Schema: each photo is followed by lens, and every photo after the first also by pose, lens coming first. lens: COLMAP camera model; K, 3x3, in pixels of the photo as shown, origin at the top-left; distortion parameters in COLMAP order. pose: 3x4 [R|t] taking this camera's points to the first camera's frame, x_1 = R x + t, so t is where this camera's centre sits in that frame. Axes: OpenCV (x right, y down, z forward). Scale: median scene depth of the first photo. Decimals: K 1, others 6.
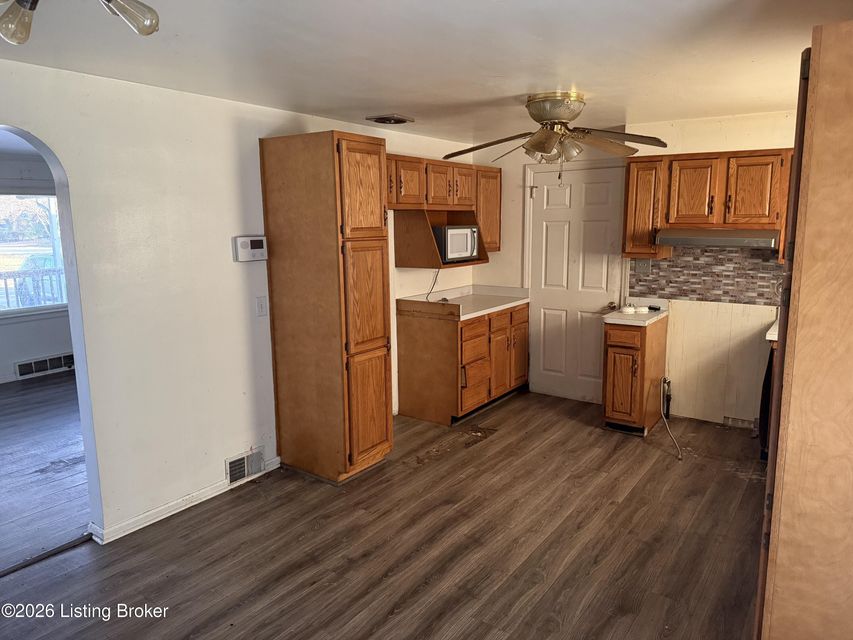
lens RADIAL K [[599.6, 0, 420.0], [0, 599.6, 316.5], [0, 0, 1]] dist [0.042862, -0.055037]
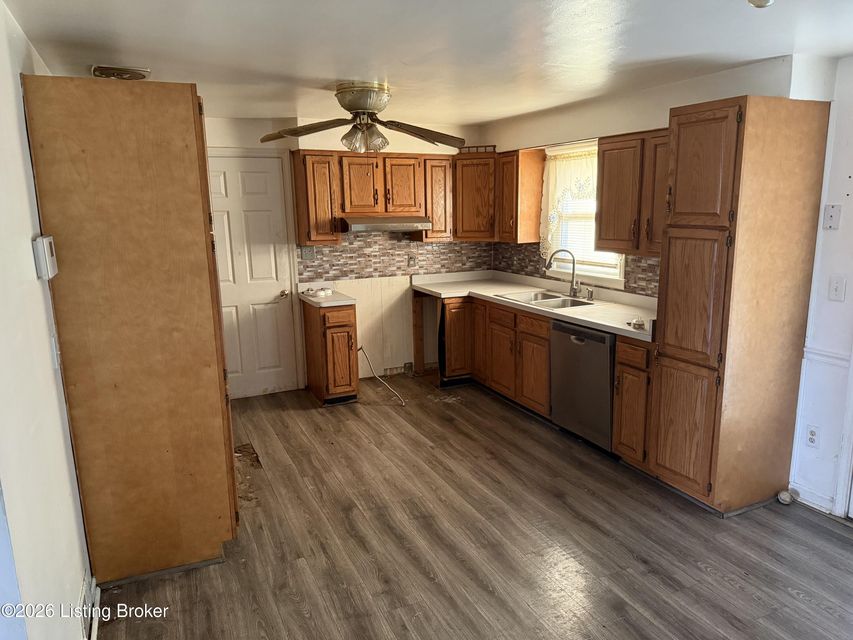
lens RADIAL K [[599.6, 0, 427.9], [0, 599.6, 325.1], [0, 0, 1]] dist [0.042862, -0.055037]
pose [[0.485409, -0.168227, 0.857950, -0.538539], [0.151905, 0.982616, 0.106727, -0.045313], [-0.860989, 0.078521, 0.502526, 0.327491]]
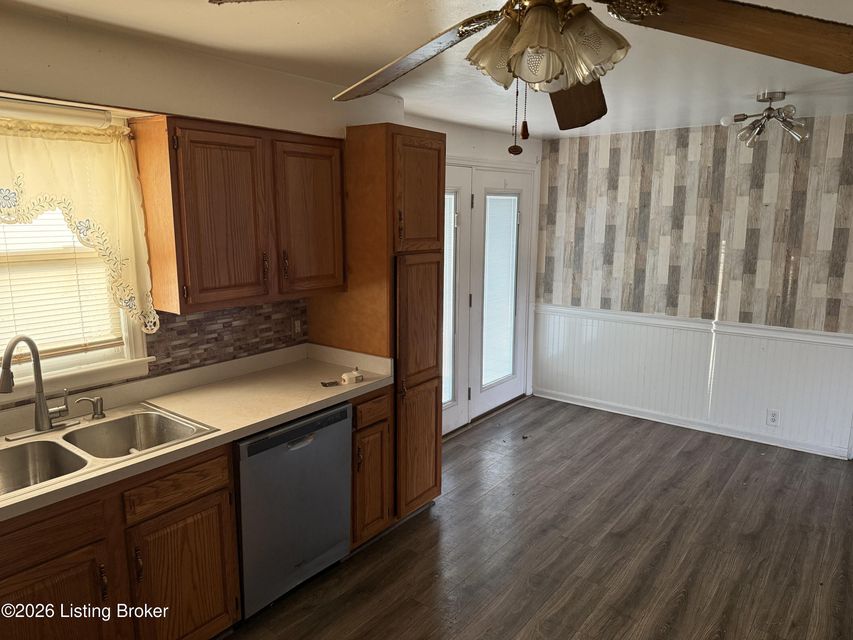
lens RADIAL K [[599.6, 0, 426.2], [0, 599.6, 317.8], [0, 0, 1]] dist [0.042862, -0.055037]
pose [[-0.999662, 0.008540, 0.024539, 0.228613], [0.016016, 0.946213, 0.323149, -0.194579], [-0.020459, 0.323432, -0.946030, 1.119890]]
